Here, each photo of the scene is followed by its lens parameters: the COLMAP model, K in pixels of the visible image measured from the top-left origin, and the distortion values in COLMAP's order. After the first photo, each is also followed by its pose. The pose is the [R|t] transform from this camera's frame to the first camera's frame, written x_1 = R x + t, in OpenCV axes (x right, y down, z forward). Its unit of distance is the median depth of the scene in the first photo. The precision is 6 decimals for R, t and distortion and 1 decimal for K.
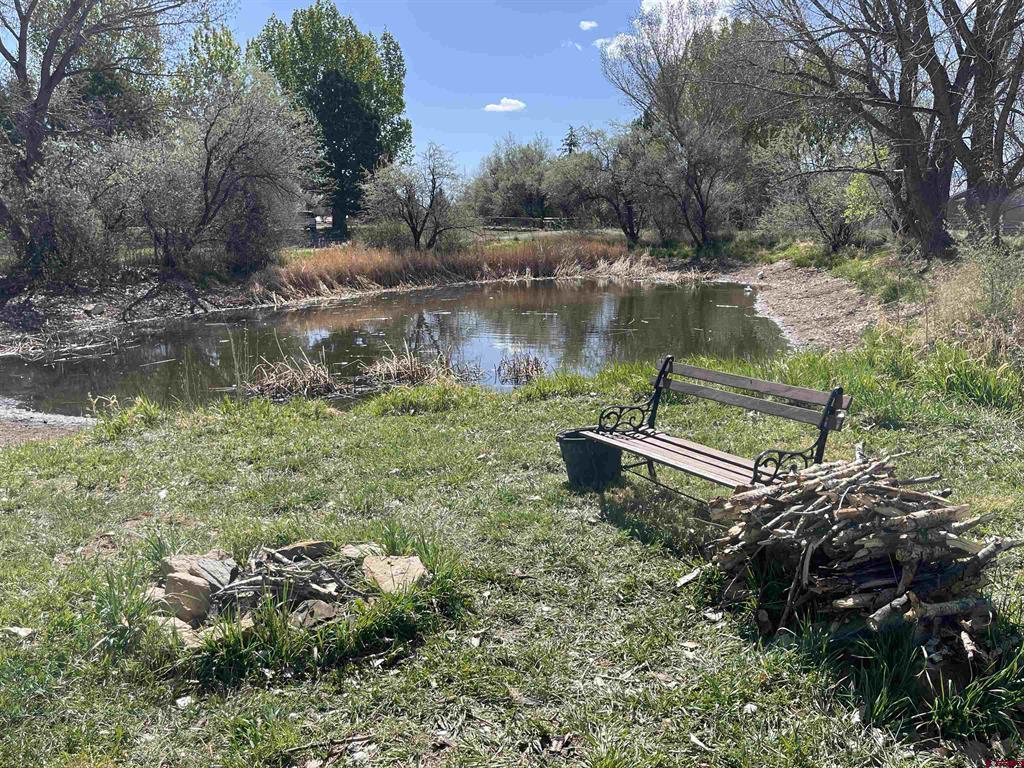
lens RADIAL K [[845.3, 0, 512.0], [0, 845.3, 384.0], [0, 0, 1]] dist [0.003103, 0.001591]
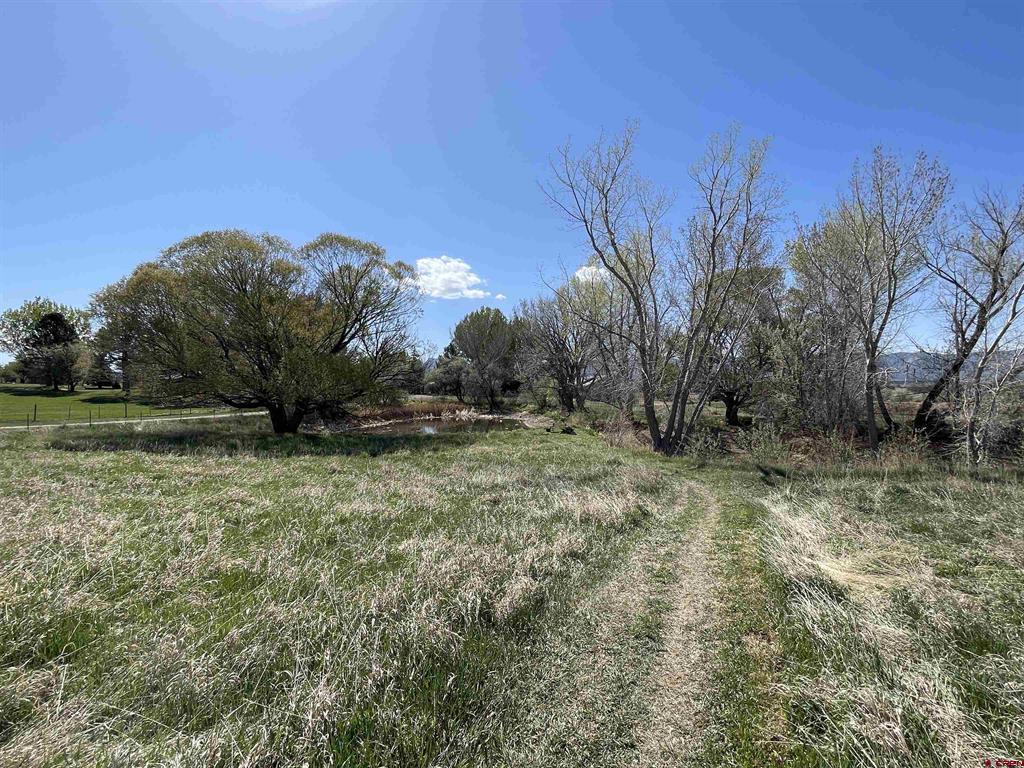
lens RADIAL K [[522.7, 0, 512.0], [0, 522.7, 384.0], [0, 0, 1]] dist [-0.001250, -0.001367]
pose [[0.944453, 0.018782, 0.328110, -0.277356], [0.042005, 0.983279, -0.177196, 0.071063], [-0.325951, 0.181135, 0.927872, -0.598402]]
